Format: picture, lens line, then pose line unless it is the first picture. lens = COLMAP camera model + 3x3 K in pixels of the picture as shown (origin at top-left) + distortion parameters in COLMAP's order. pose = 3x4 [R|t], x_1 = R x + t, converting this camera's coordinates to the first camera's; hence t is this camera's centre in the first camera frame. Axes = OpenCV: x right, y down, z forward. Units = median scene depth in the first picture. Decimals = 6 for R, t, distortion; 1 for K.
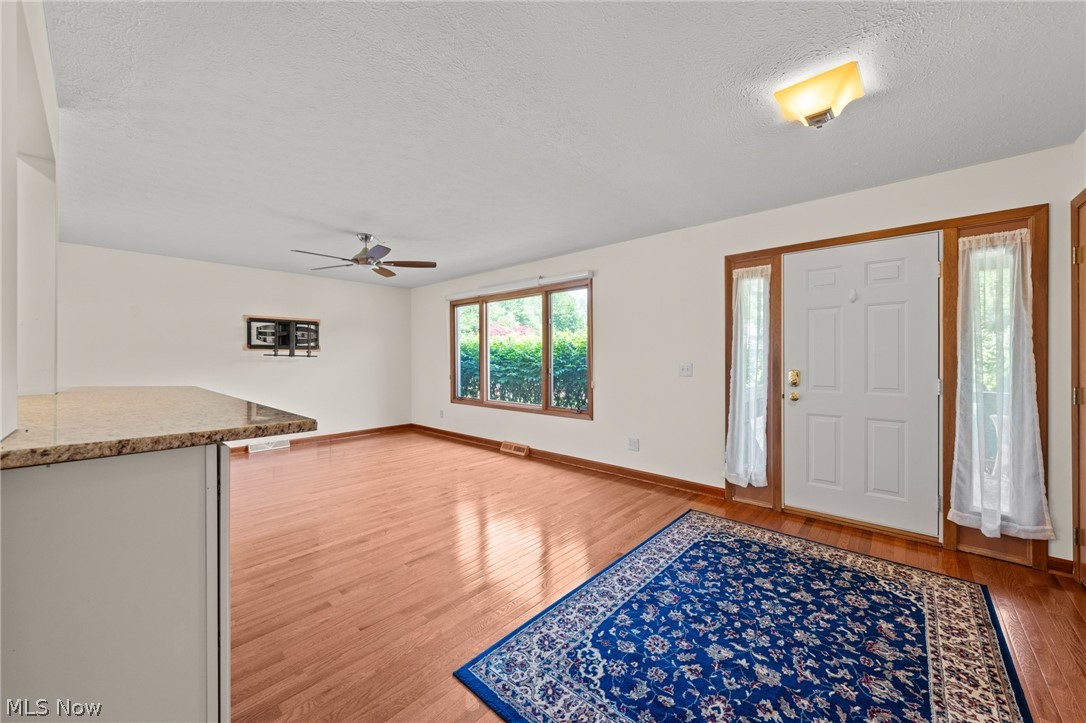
lens RADIAL K [[405.0, 0, 550.3], [0, 405.0, 358.2], [0, 0, 1]] dist [-0.000092, 0.000006]
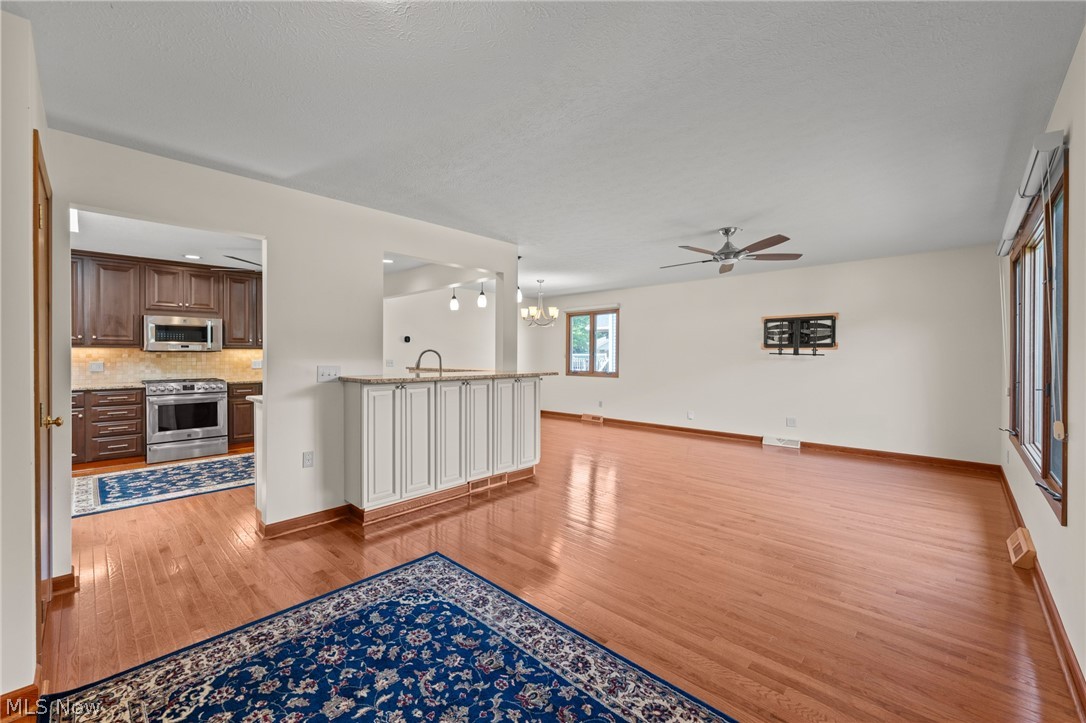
lens RADIAL K [[437.7, 0, 543.0], [0, 437.7, 361.5], [0, 0, 1]] dist [-0.000338, -0.000107]
pose [[-0.036473, 0.016653, -0.999196, 0.893177], [-0.004316, 0.999849, 0.016822, -0.007684], [0.999325, 0.004926, -0.036396, 0.895765]]
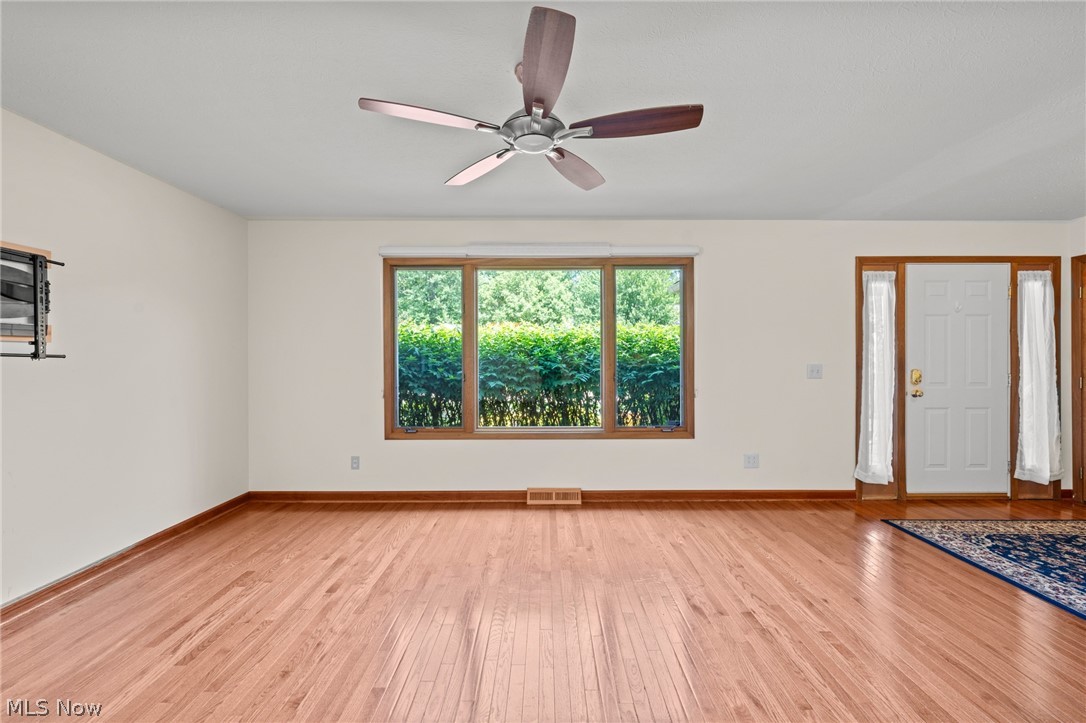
lens RADIAL K [[416.6, 0, 548.0], [0, 416.6, 356.9], [0, 0, 1]] dist [-0.000855, 0.000081]
pose [[0.743302, 0.001394, 0.668954, -1.092259], [0.002379, 0.999986, -0.004727, -0.001998], [-0.668951, 0.005105, 0.743289, 0.996695]]
